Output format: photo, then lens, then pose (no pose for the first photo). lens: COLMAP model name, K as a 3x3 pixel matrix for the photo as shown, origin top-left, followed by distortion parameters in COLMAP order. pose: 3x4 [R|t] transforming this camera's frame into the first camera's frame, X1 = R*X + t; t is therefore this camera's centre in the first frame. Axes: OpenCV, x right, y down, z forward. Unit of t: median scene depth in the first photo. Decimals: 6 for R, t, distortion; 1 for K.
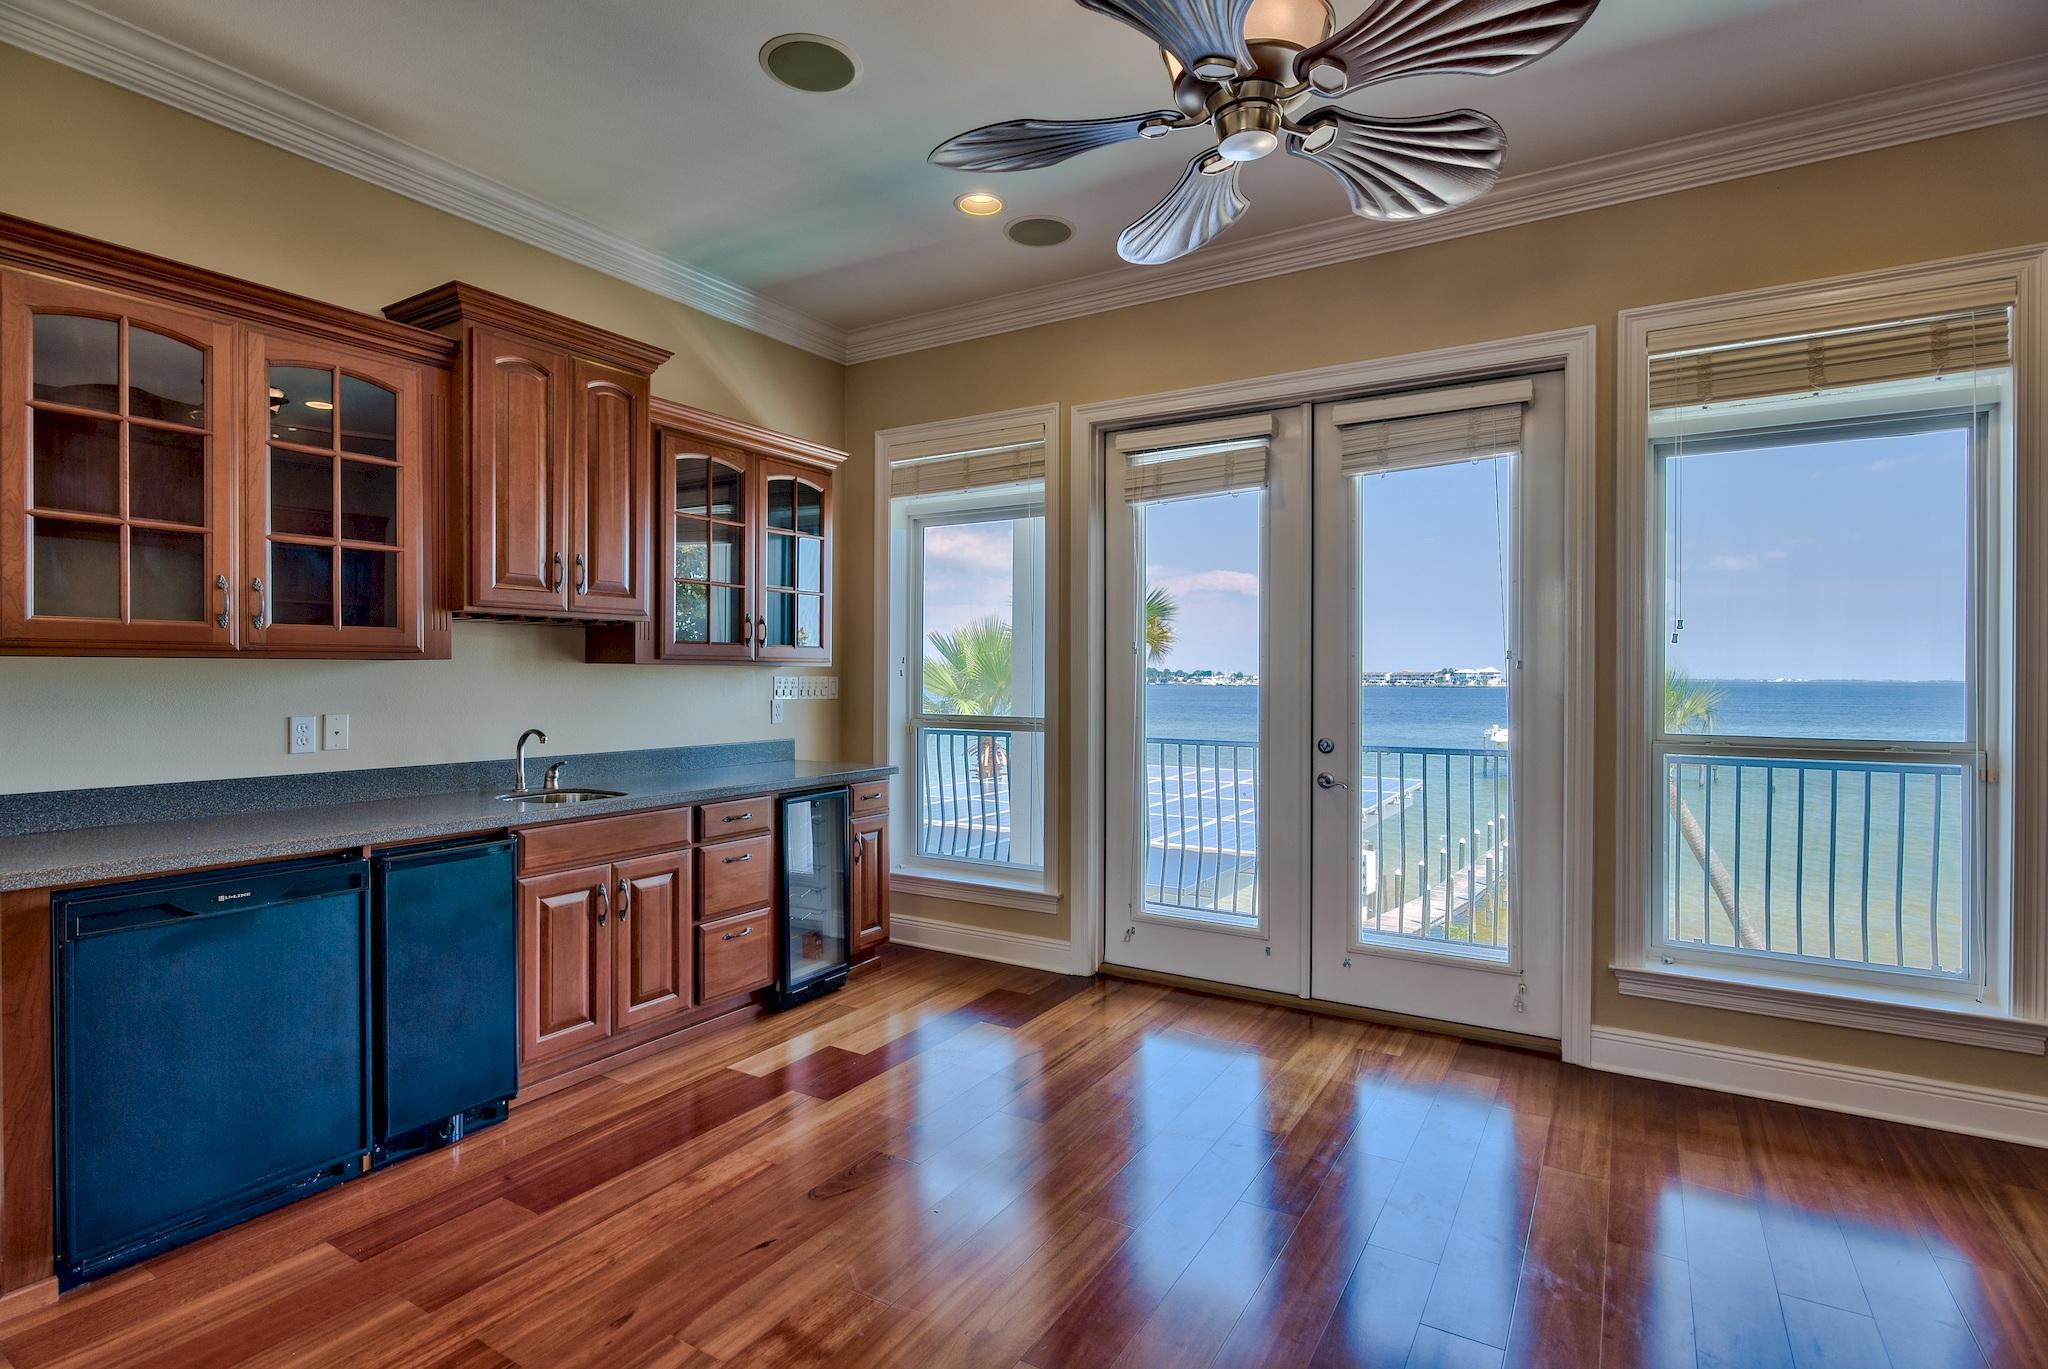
lens RADIAL K [[996.9, 0, 1014.1], [0, 996.9, 677.2], [0, 0, 1]] dist [0.000815, -0.001313]
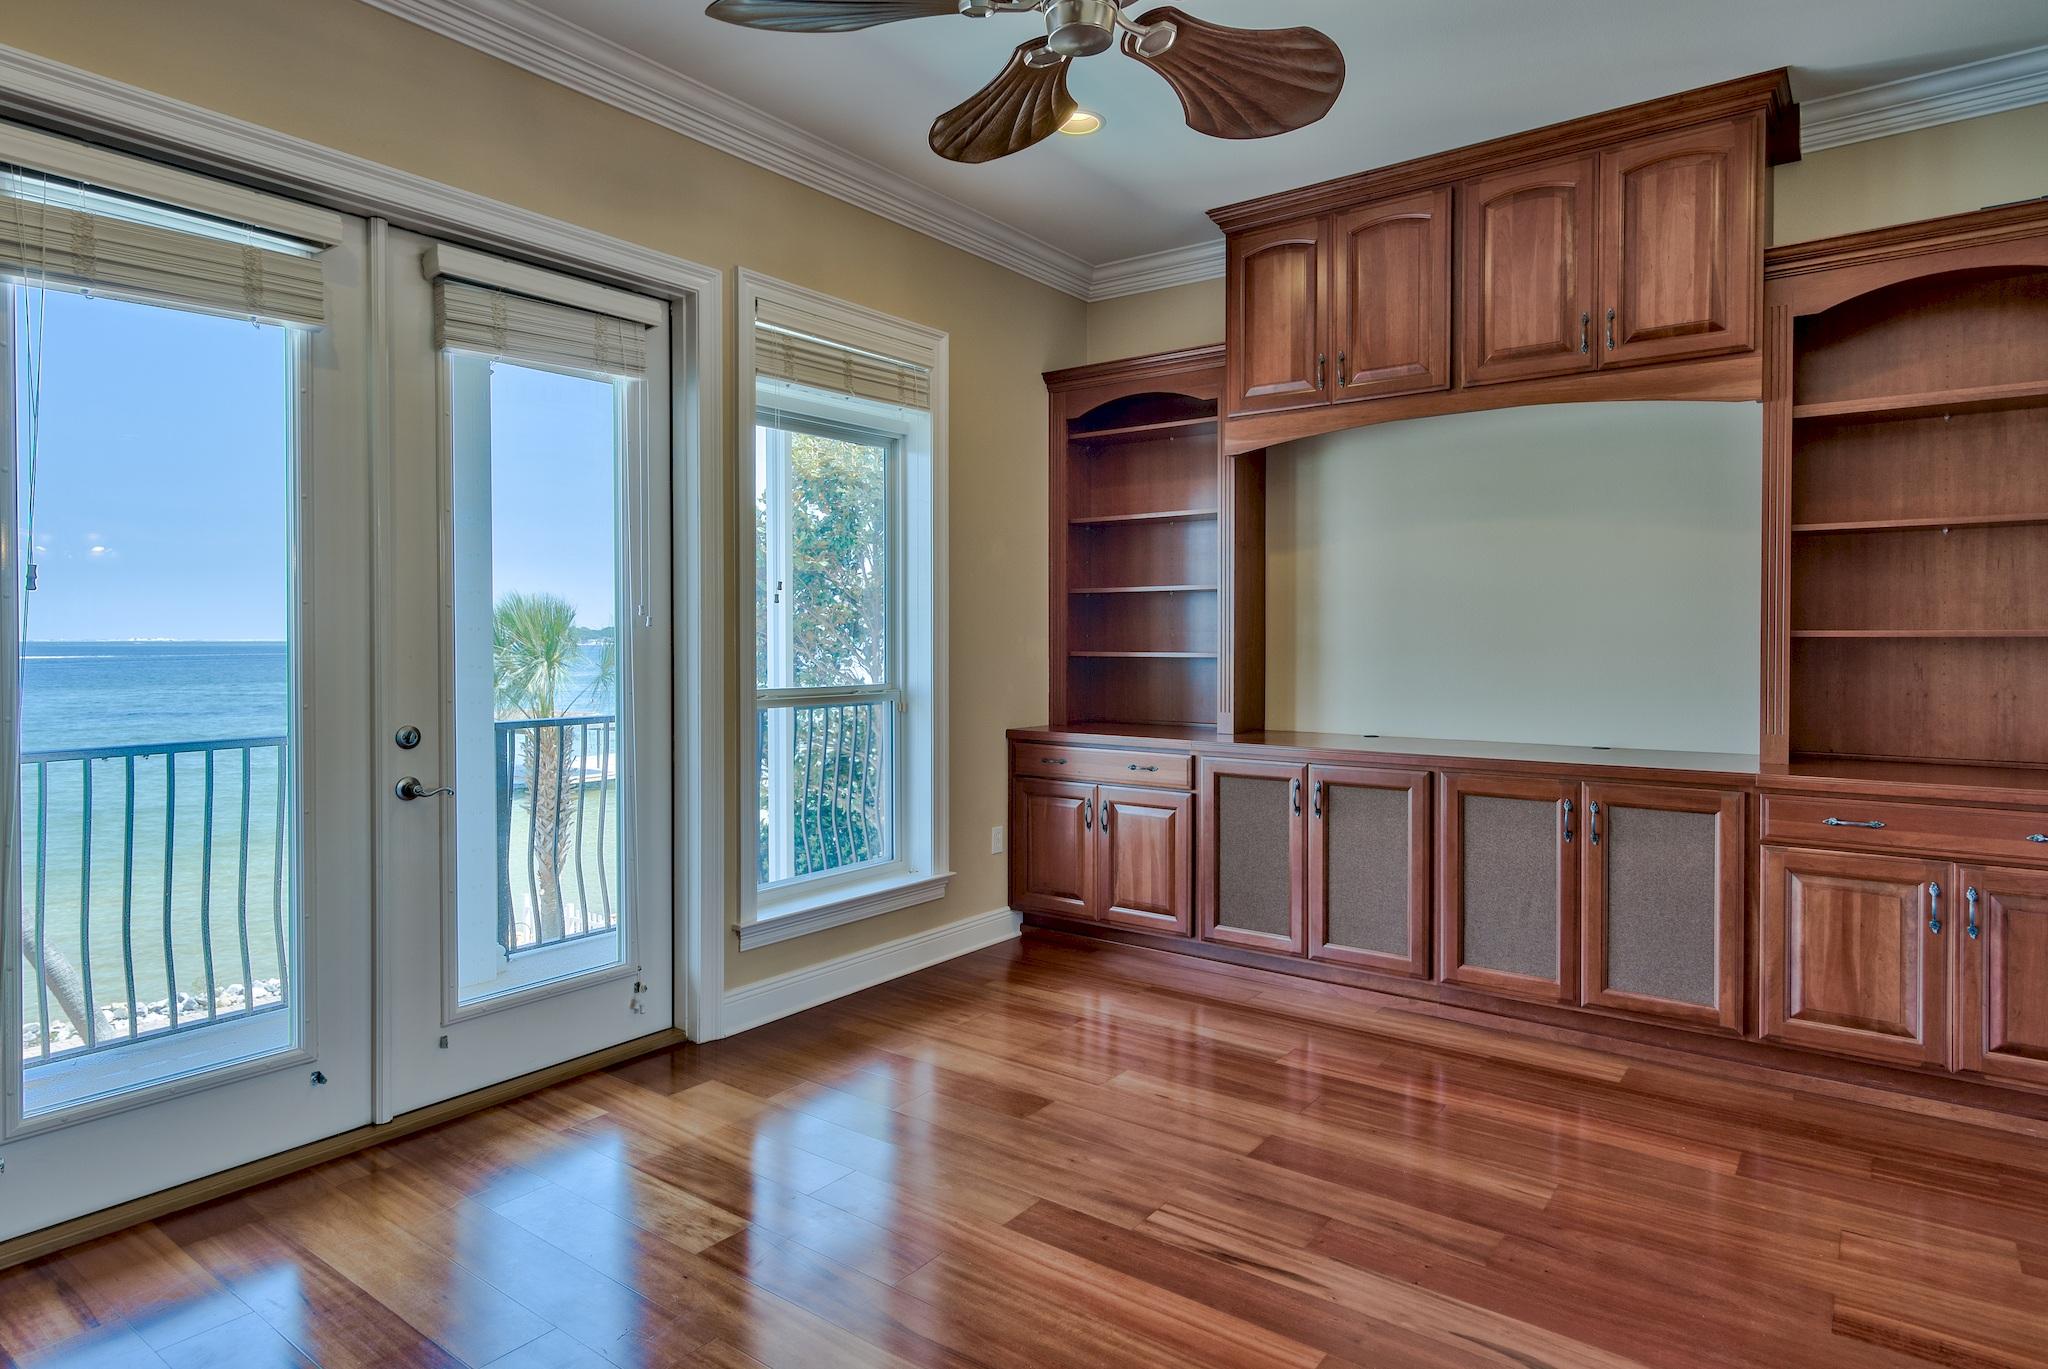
lens RADIAL K [[1174.7, 0, 1085.5], [0, 1174.7, 645.1], [0, 0, 1]] dist [0.005433, -0.000023]
pose [[0.052188, -0.011220, 0.998574, -0.516421], [0.000330, 0.999937, 0.011218, -0.002945], [-0.998637, -0.000256, 0.052188, 0.556045]]
